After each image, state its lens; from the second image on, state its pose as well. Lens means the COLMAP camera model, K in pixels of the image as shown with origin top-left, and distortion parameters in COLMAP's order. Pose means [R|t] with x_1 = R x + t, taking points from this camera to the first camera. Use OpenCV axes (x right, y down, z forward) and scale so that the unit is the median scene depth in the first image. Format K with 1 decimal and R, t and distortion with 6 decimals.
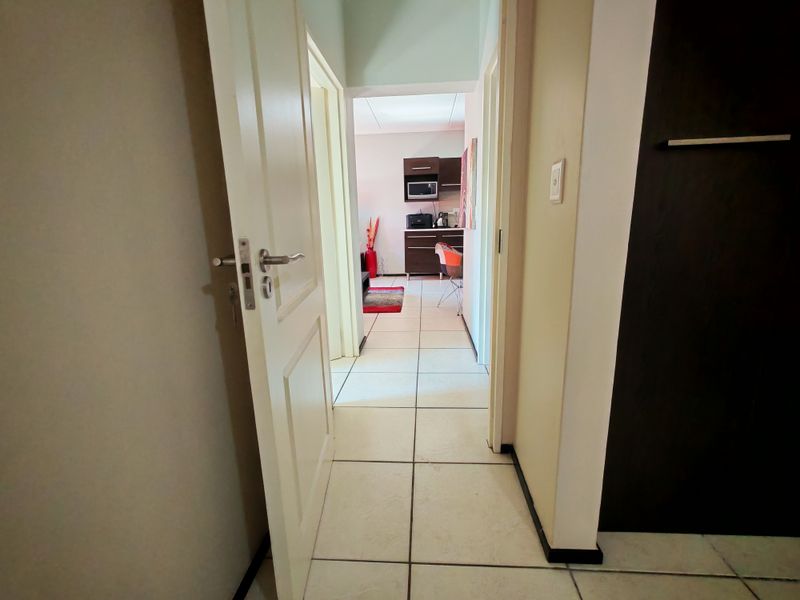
lens RADIAL K [[364.8, 0, 400.1], [0, 364.8, 302.3], [0, 0, 1]] dist [0.001838, -0.001432]
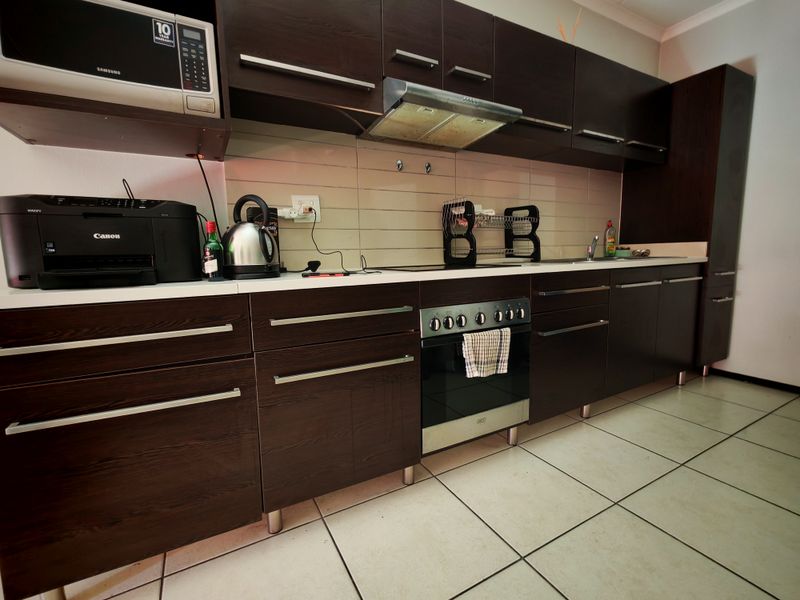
lens RADIAL K [[364.8, 0, 401.3], [0, 364.8, 300.9], [0, 0, 1]] dist [0.001838, -0.001432]
pose [[0.842200, -0.061492, 0.535648, 0.072240], [0.119510, 0.990053, -0.074248, -0.163951], [-0.525754, 0.126547, 0.841171, 0.780815]]
